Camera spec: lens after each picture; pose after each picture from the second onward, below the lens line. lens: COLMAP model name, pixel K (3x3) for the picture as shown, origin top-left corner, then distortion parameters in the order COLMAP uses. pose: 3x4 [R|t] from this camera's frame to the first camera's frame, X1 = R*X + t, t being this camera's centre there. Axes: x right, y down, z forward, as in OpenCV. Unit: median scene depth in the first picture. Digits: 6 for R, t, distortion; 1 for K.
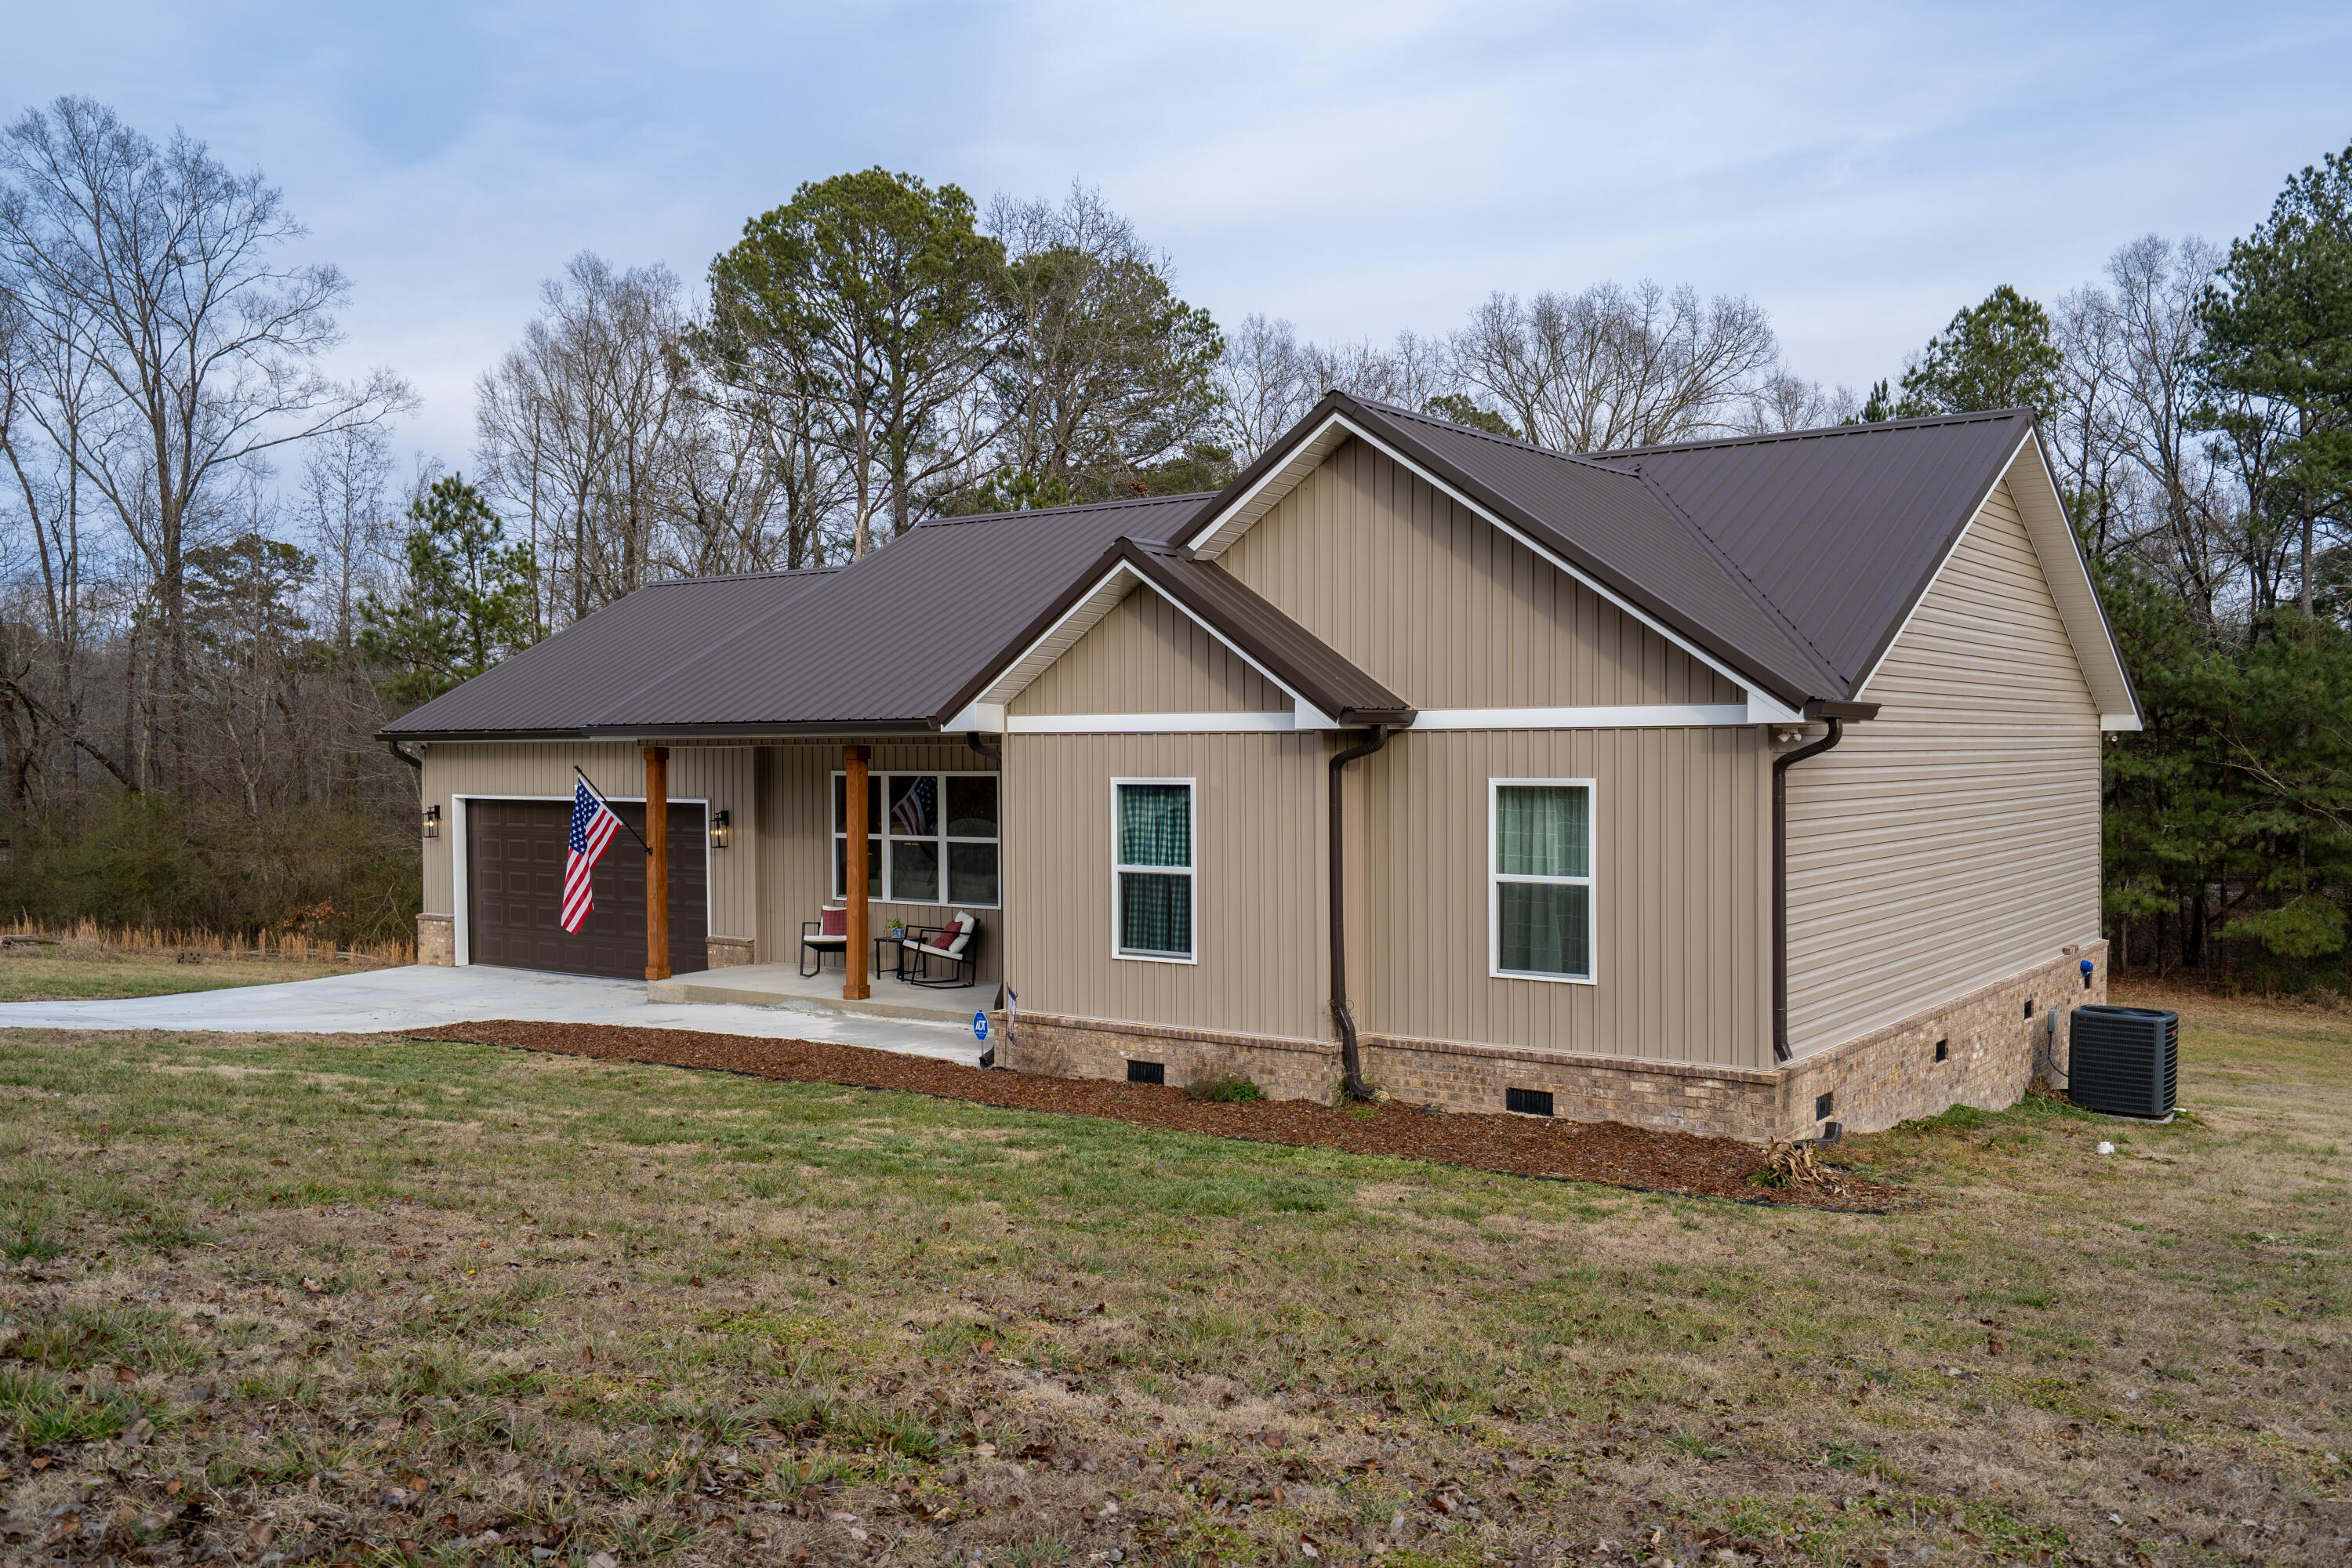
lens RADIAL K [[1937.6, 0, 1181.2], [0, 1937.6, 767.8], [0, 0, 1]] dist [0.029832, 0.006026]
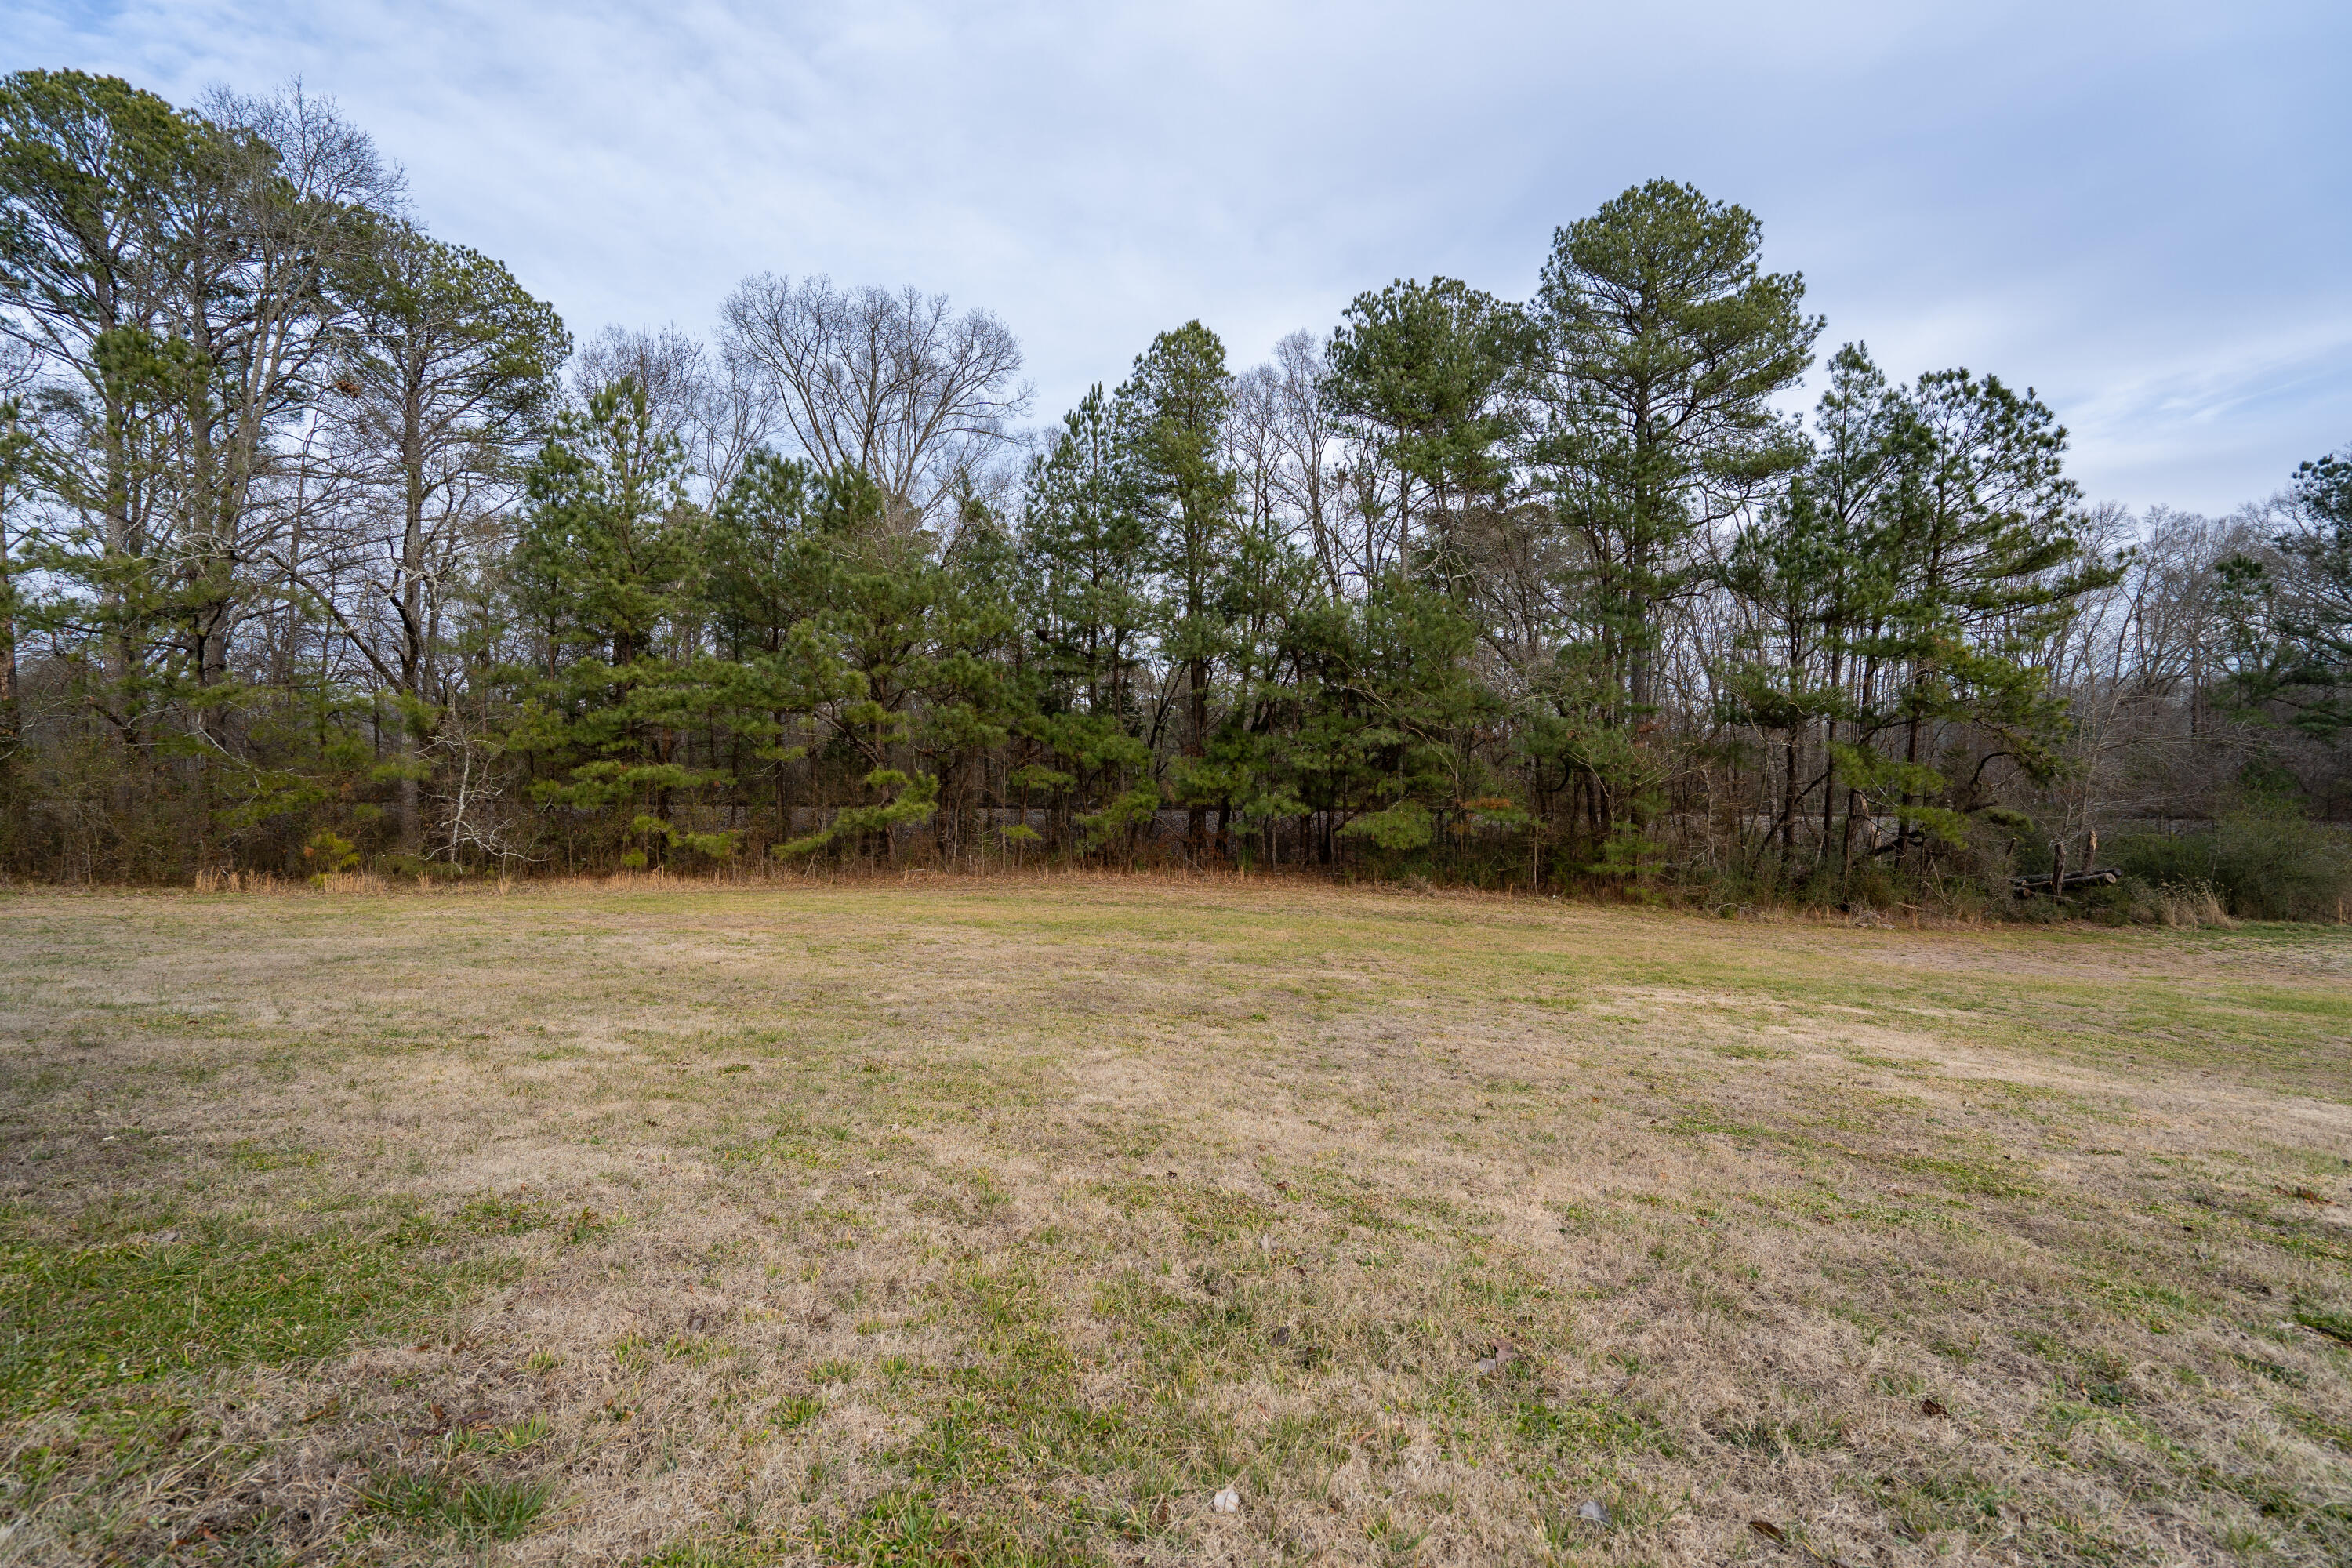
lens RADIAL K [[1060.3, 0, 1177.1], [0, 1060.3, 778.1], [0, 0, 1]] dist [0.018514, 0.001125]
pose [[0.947358, 0.003847, 0.320153, 0.226133], [-0.005545, 0.999975, 0.004394, 0.048834], [-0.320128, -0.005938, 0.947356, 0.413594]]
